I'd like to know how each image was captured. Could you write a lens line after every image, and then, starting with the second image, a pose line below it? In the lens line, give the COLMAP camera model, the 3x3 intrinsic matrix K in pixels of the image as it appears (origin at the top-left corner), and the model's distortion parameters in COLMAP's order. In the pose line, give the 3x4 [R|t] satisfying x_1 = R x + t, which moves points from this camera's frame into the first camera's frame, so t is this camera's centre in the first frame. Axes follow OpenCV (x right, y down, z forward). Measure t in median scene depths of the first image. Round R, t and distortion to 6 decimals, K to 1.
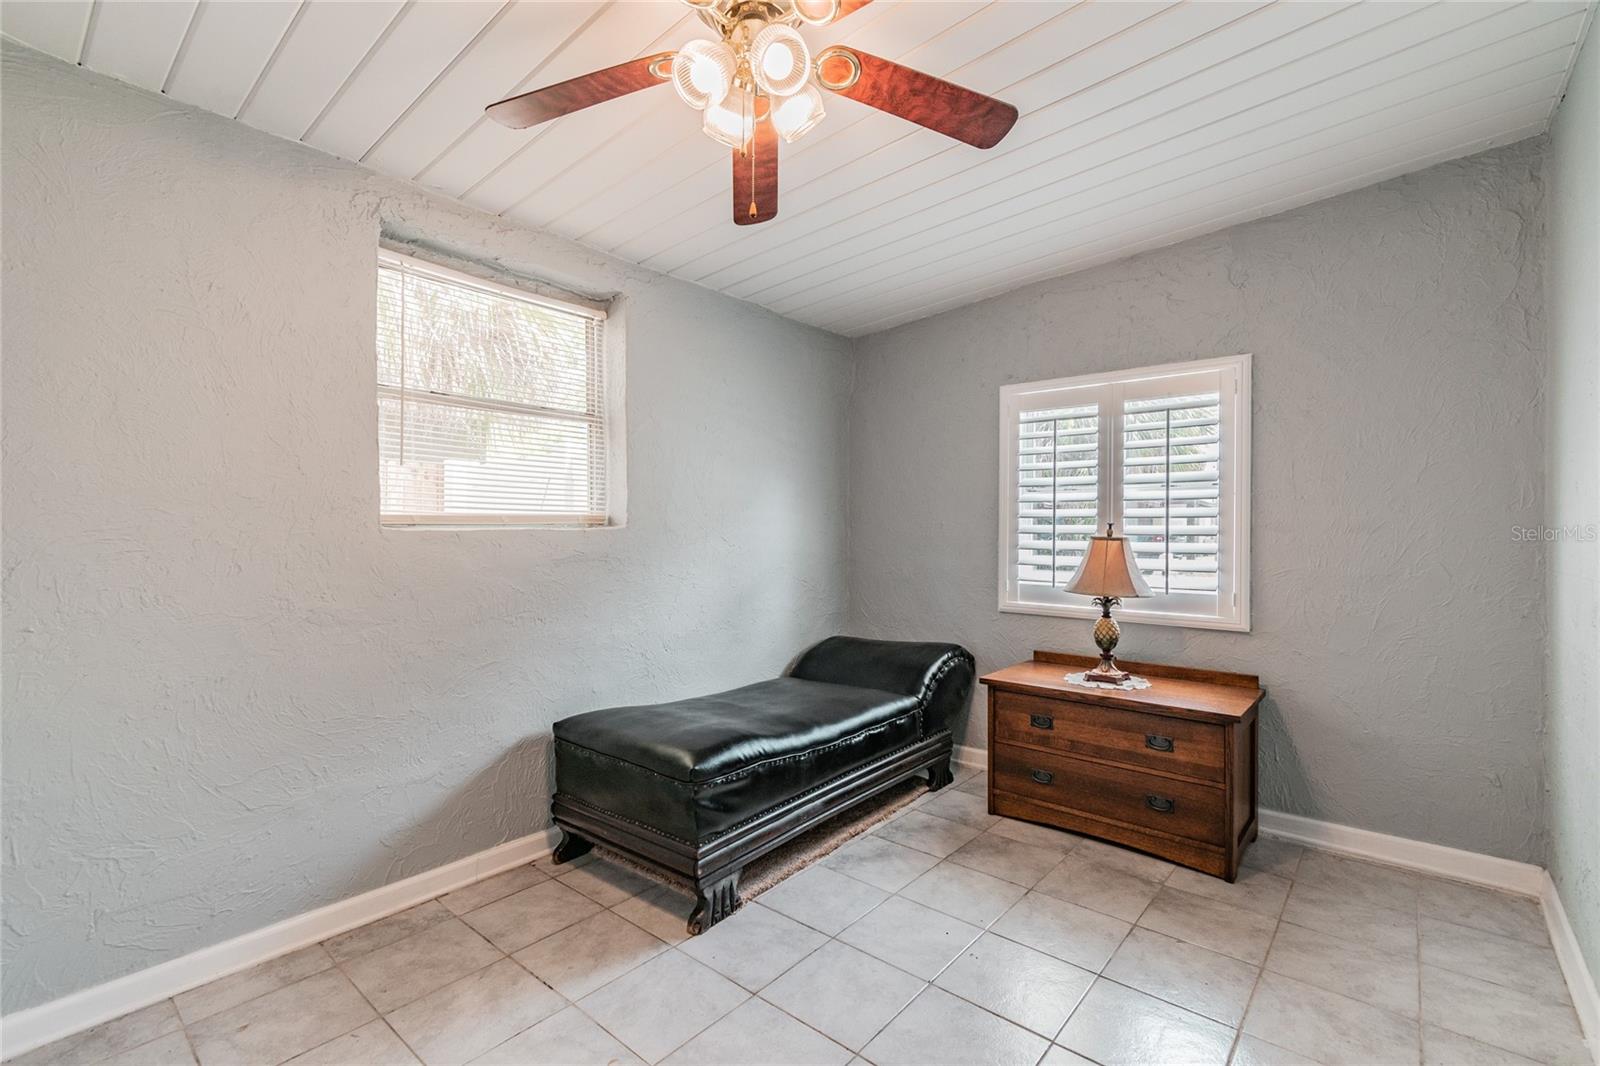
lens RADIAL K [[712.8, 0, 810.8], [0, 712.8, 518.5], [0, 0, 1]] dist [0.002167, 0.000184]
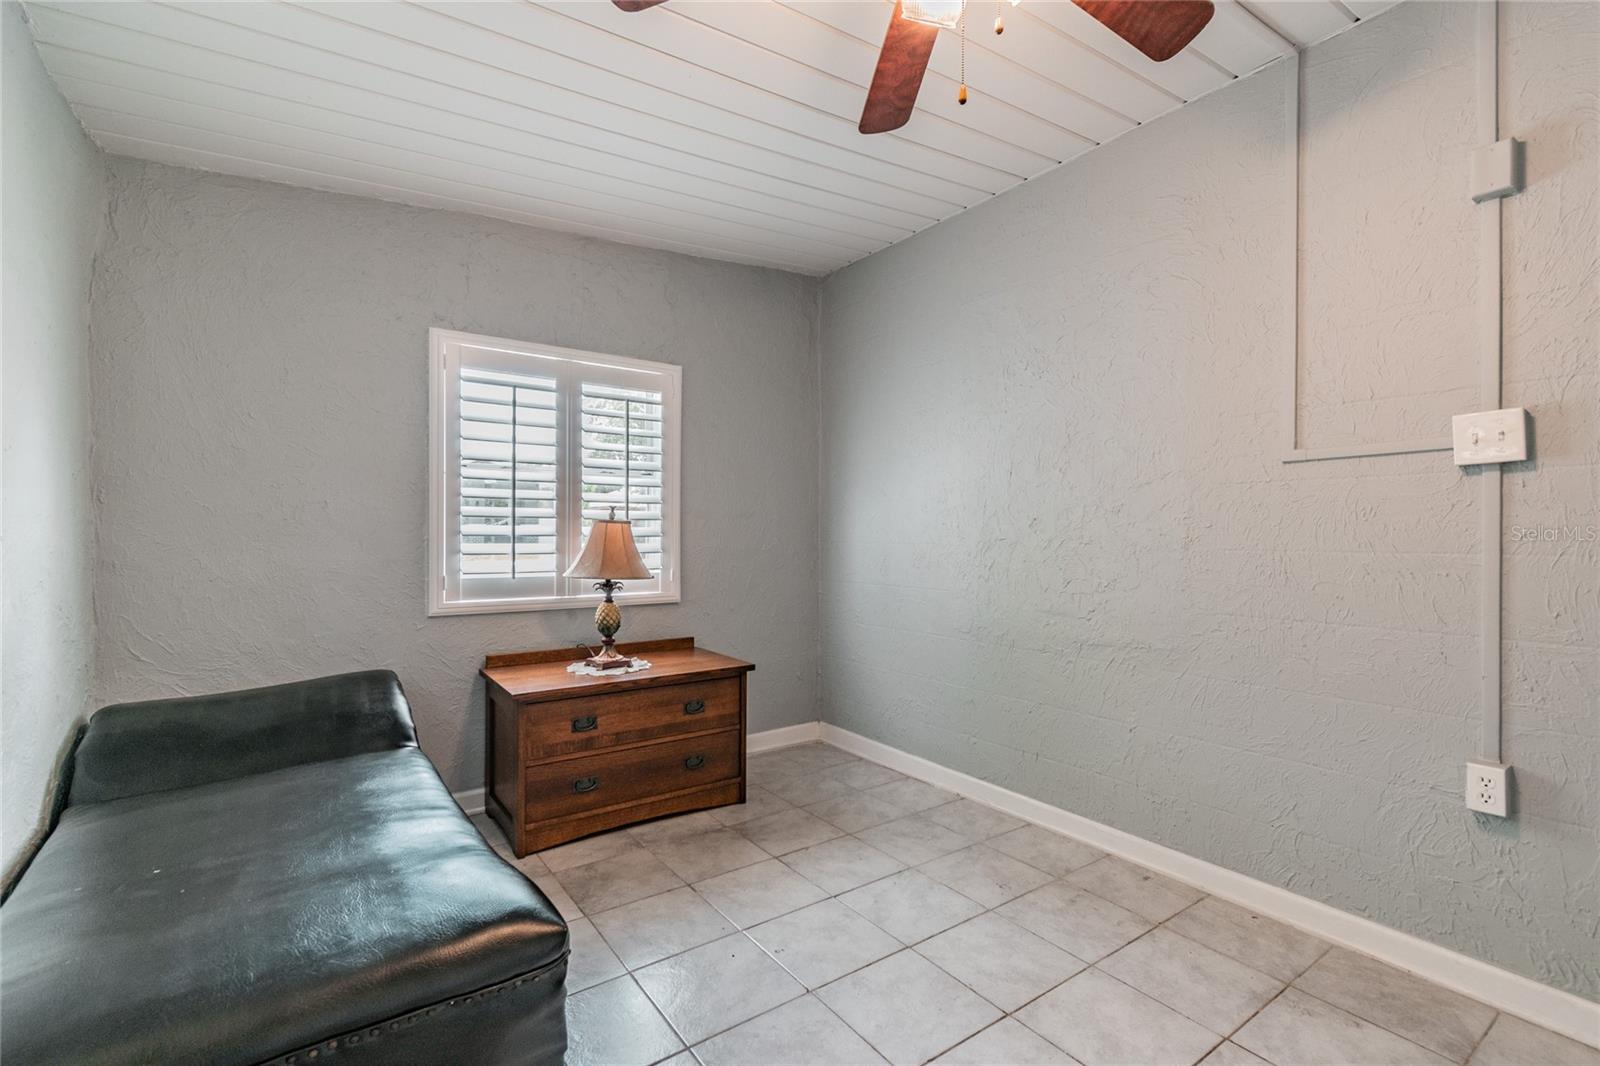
lens RADIAL K [[706.9, 0, 800.0], [0, 706.9, 533.0], [0, 0, 1]] dist [-0.001132, -0.000072]
pose [[0.256469, -0.002375, 0.966550, -0.480893], [-0.016848, 0.999834, 0.006927, 0.034340], [-0.966406, -0.018061, 0.256386, 0.528414]]
